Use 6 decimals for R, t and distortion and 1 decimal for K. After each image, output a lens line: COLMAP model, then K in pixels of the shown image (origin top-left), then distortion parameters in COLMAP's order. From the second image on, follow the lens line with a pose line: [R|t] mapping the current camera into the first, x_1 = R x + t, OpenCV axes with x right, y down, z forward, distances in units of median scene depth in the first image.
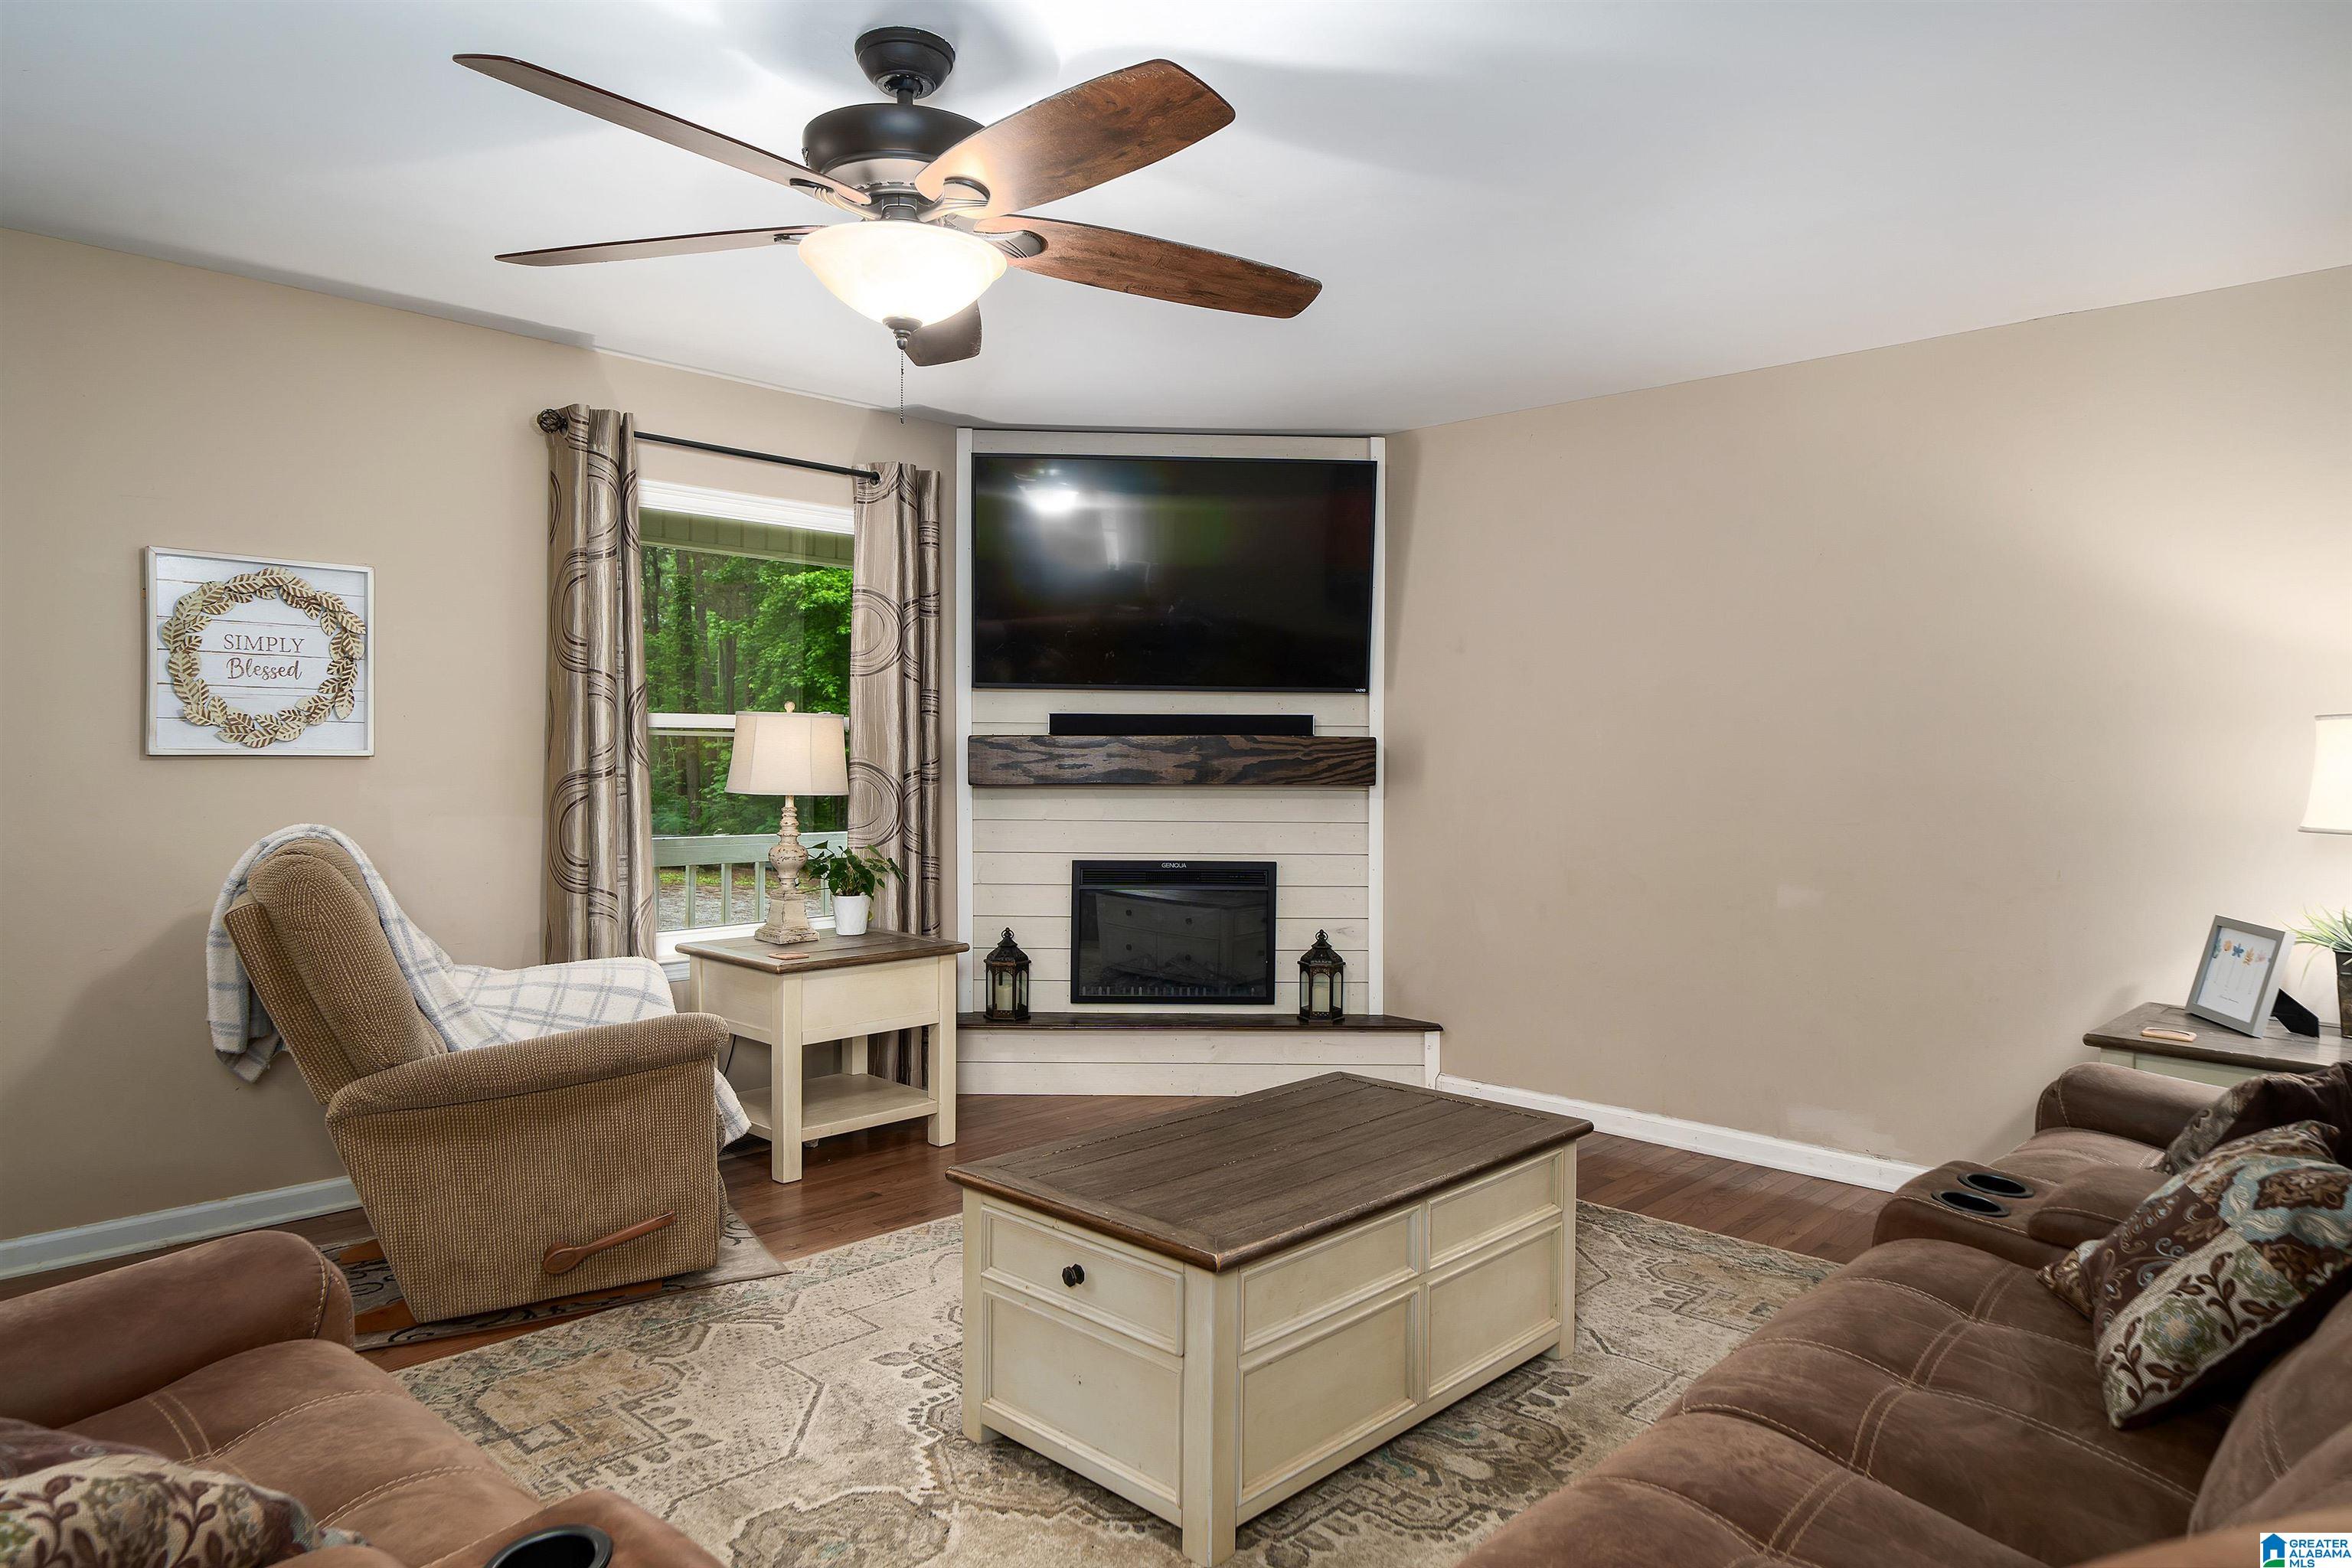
lens RADIAL K [[1463.3, 0, 1176.0], [0, 1463.3, 784.0], [0, 0, 1]] dist [-0.002137, -0.000209]
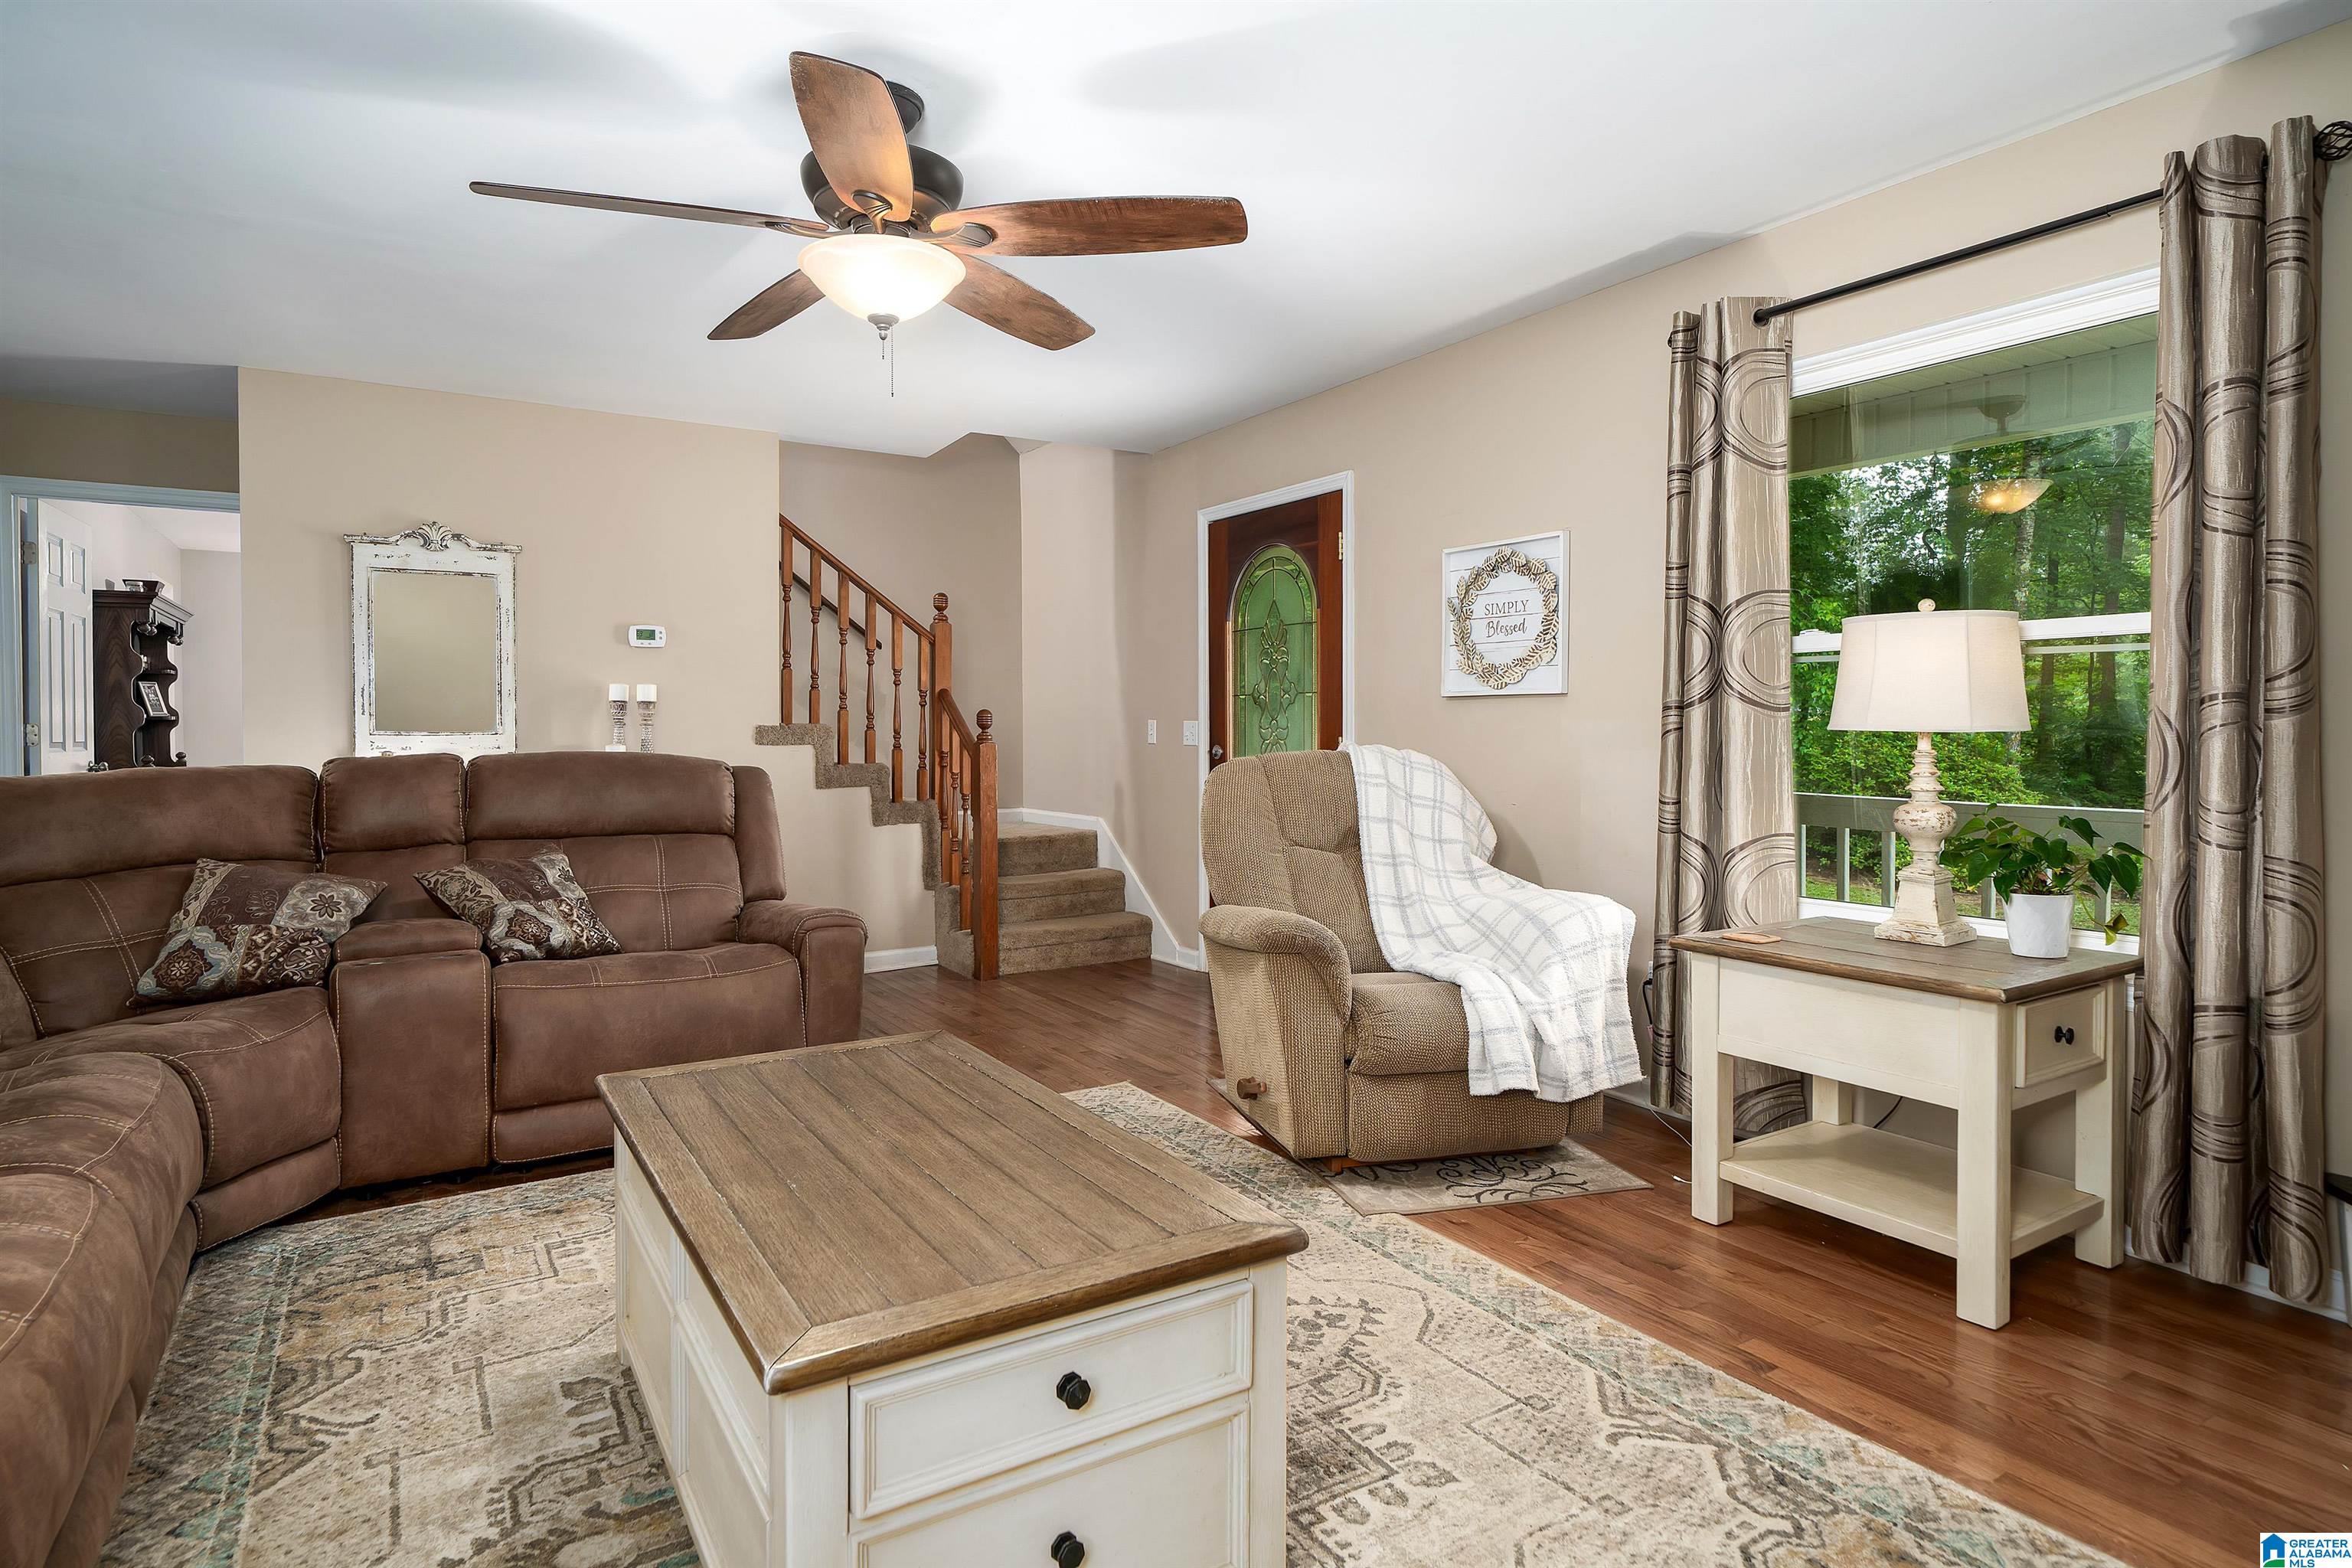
lens RADIAL K [[1244.4, 0, 1134.2], [0, 1244.4, 754.1], [0, 0, 1]] dist [-0.001283, 0.000781]
pose [[-0.270877, 0.010228, -0.962560, 0.415986], [-0.027309, 0.999459, 0.018306, 0.017010], [0.962227, 0.031245, -0.270451, 0.800546]]
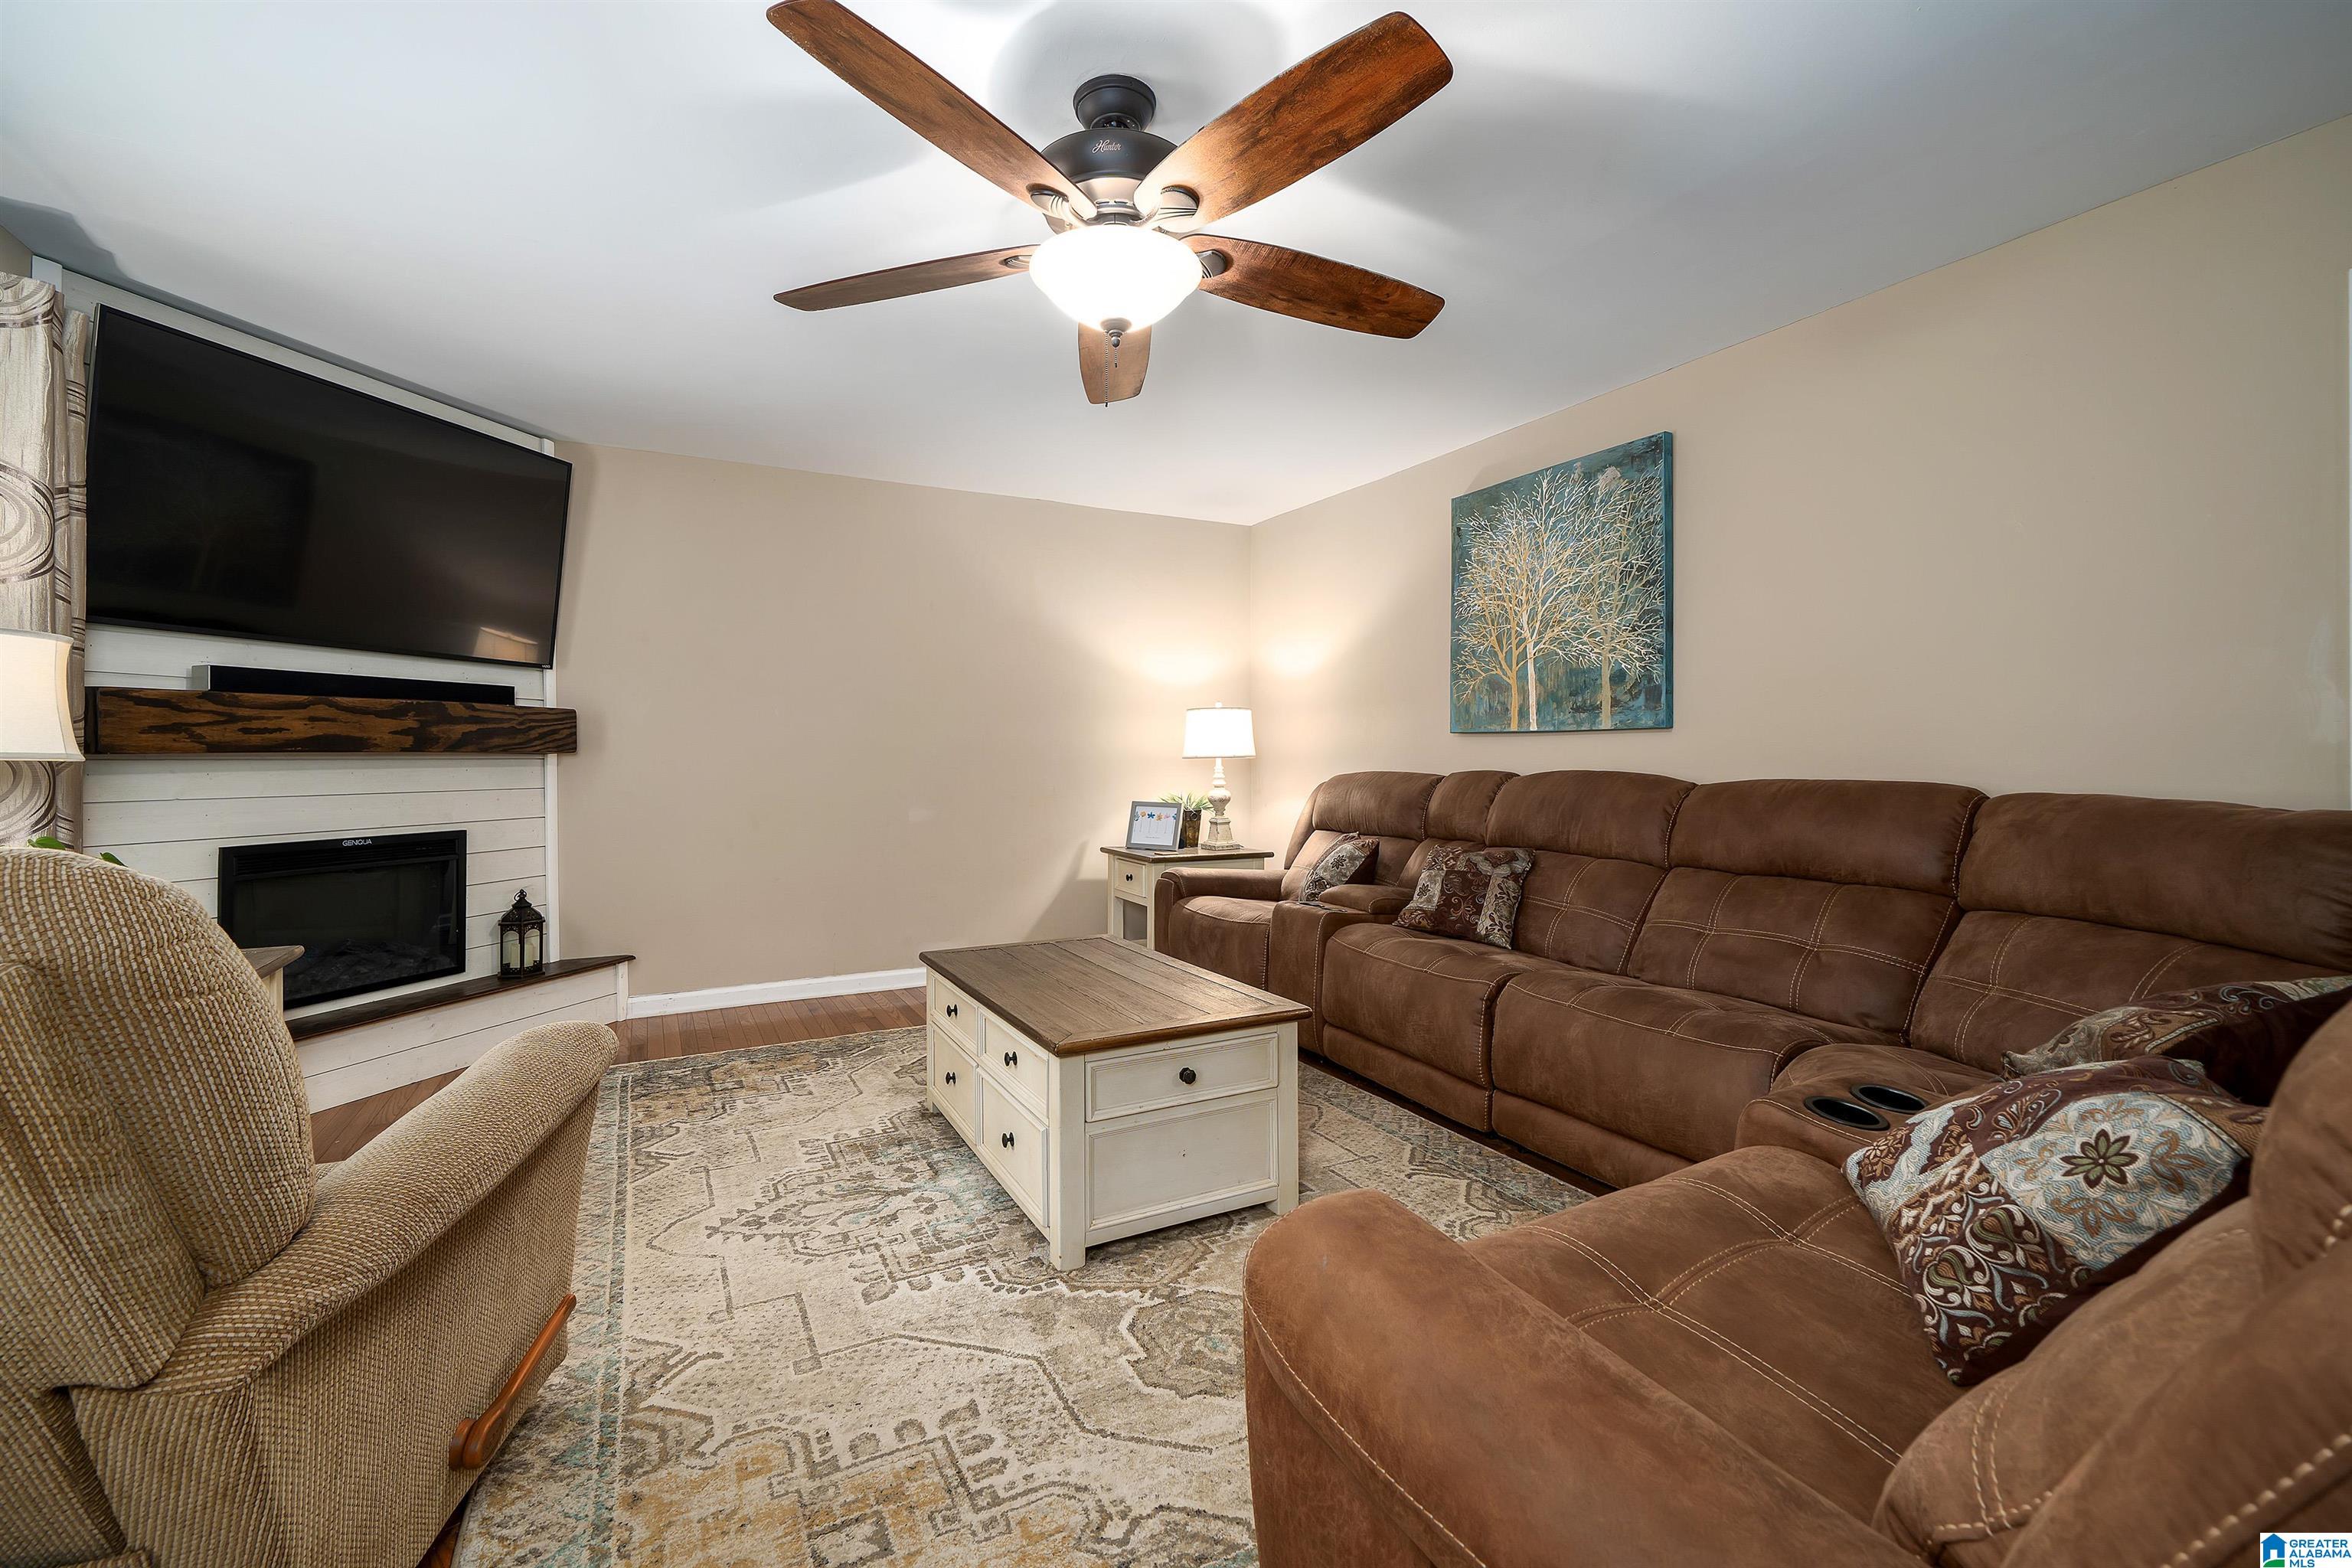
lens RADIAL K [[984.0, 0, 1175.9], [0, 984.0, 759.0], [0, 0, 1]] dist [0.002144, 0.000163]
pose [[0.314157, -0.012332, 0.949291, -0.496869], [0.030550, 0.999529, 0.002875, 0.020488], [-0.948879, 0.028098, 0.314386, 0.378143]]
